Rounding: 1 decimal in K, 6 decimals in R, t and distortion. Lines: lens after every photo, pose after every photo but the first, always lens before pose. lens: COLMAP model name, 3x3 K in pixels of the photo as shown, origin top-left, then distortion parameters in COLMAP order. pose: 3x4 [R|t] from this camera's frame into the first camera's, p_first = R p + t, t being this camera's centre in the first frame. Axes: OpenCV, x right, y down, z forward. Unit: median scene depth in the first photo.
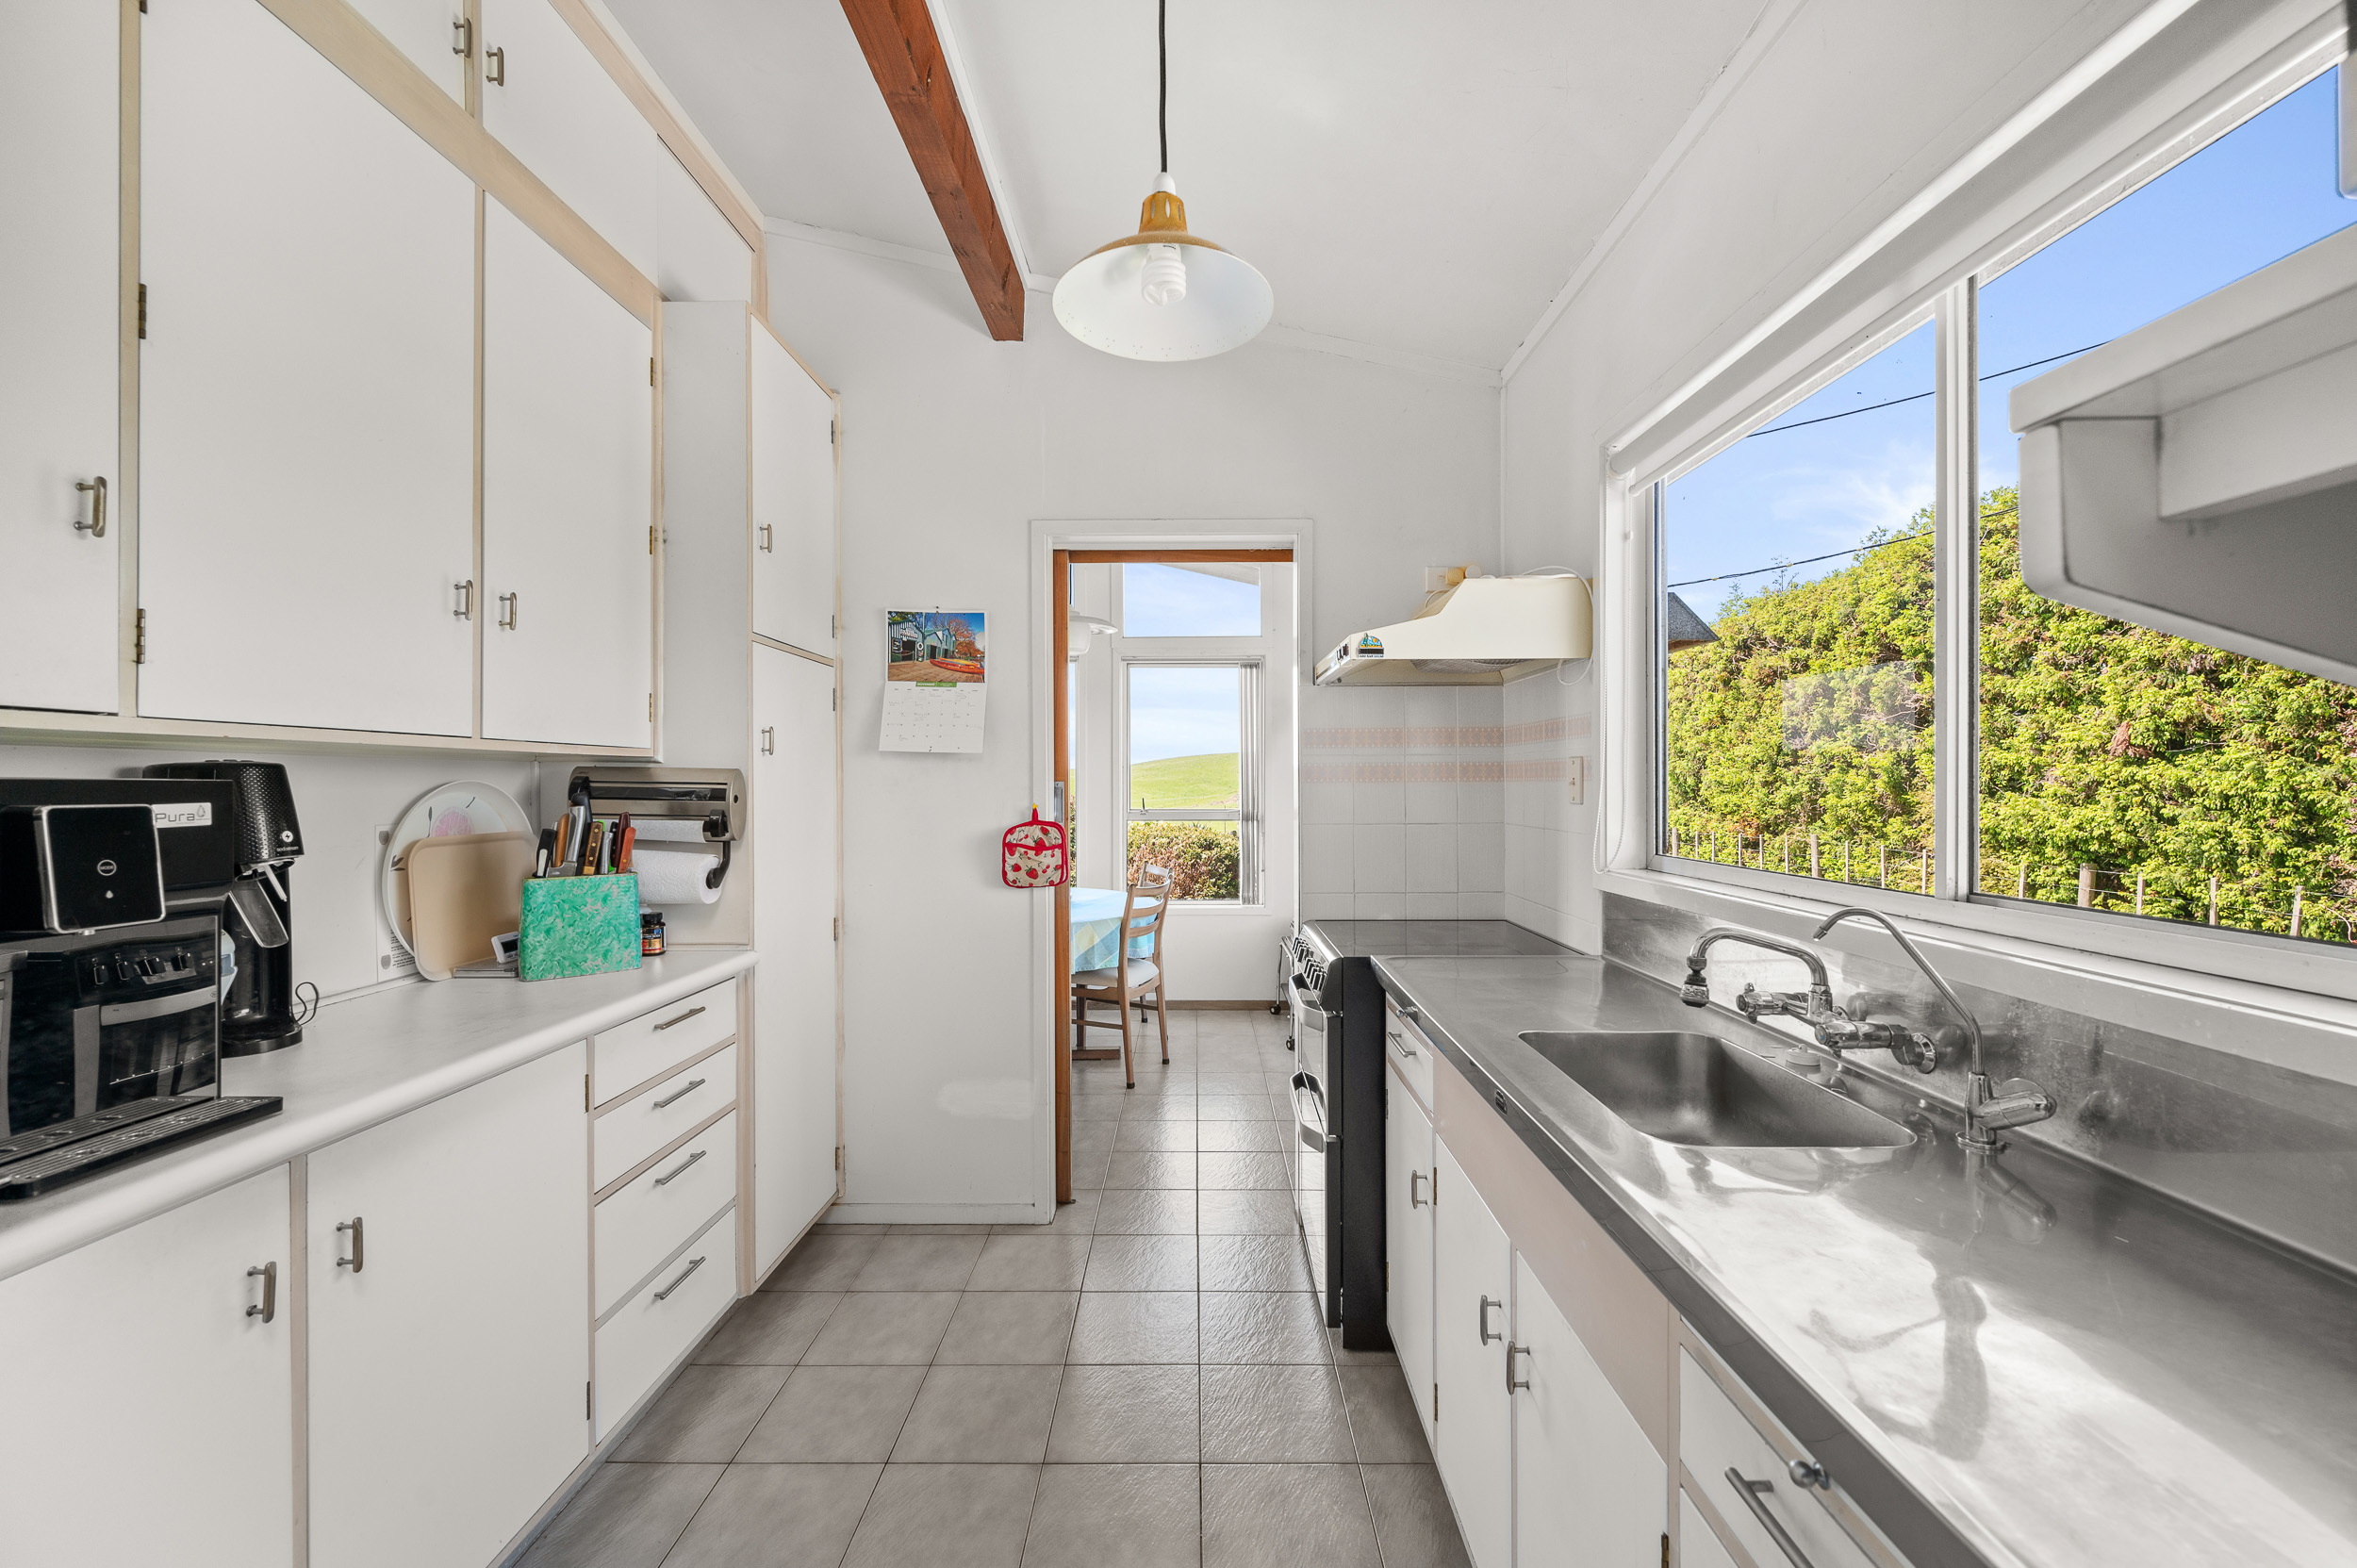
lens RADIAL K [[947.1, 0, 1178.5], [0, 947.1, 784.0], [0, 0, 1]] dist [-0.000888, -0.000123]
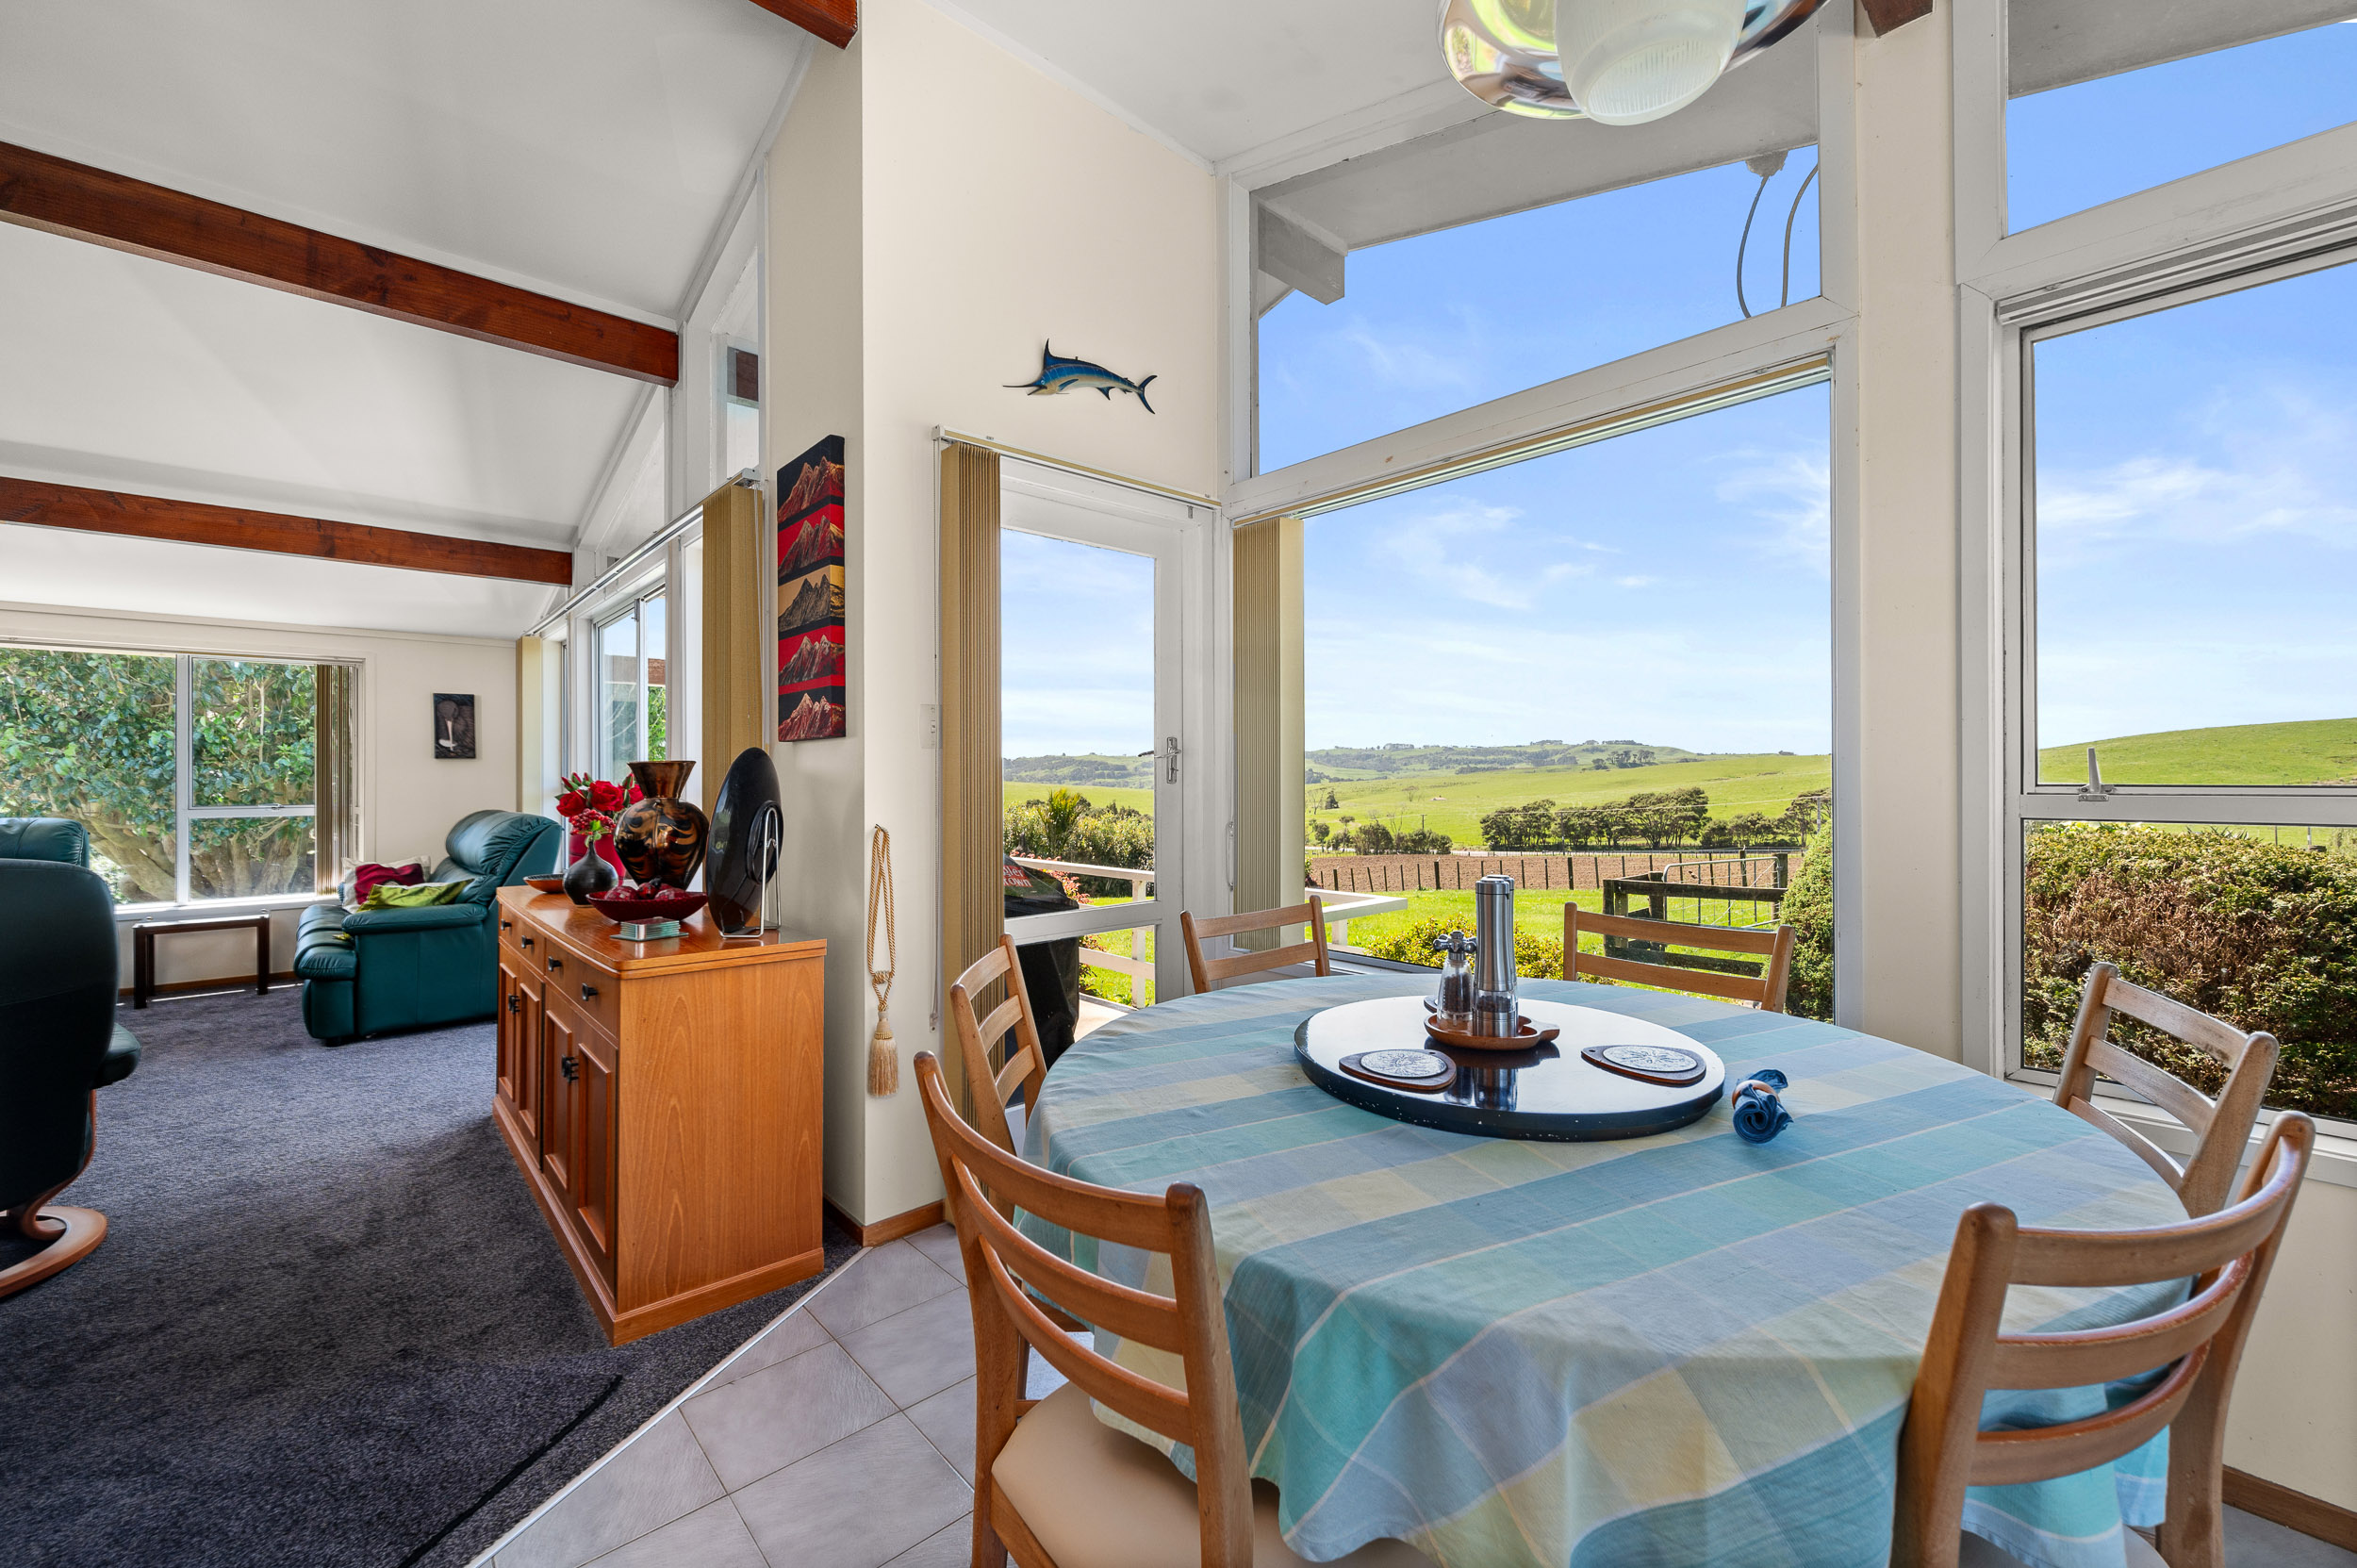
lens RADIAL K [[947.1, 0, 1178.5], [0, 947.1, 784.0], [0, 0, 1]] dist [-0.000888, -0.000123]
pose [[0.690574, -0.000698, -0.723262, -0.022808], [0.007296, 0.999955, 0.006002, 0.025493], [0.723225, -0.009422, 0.690548, 0.666999]]
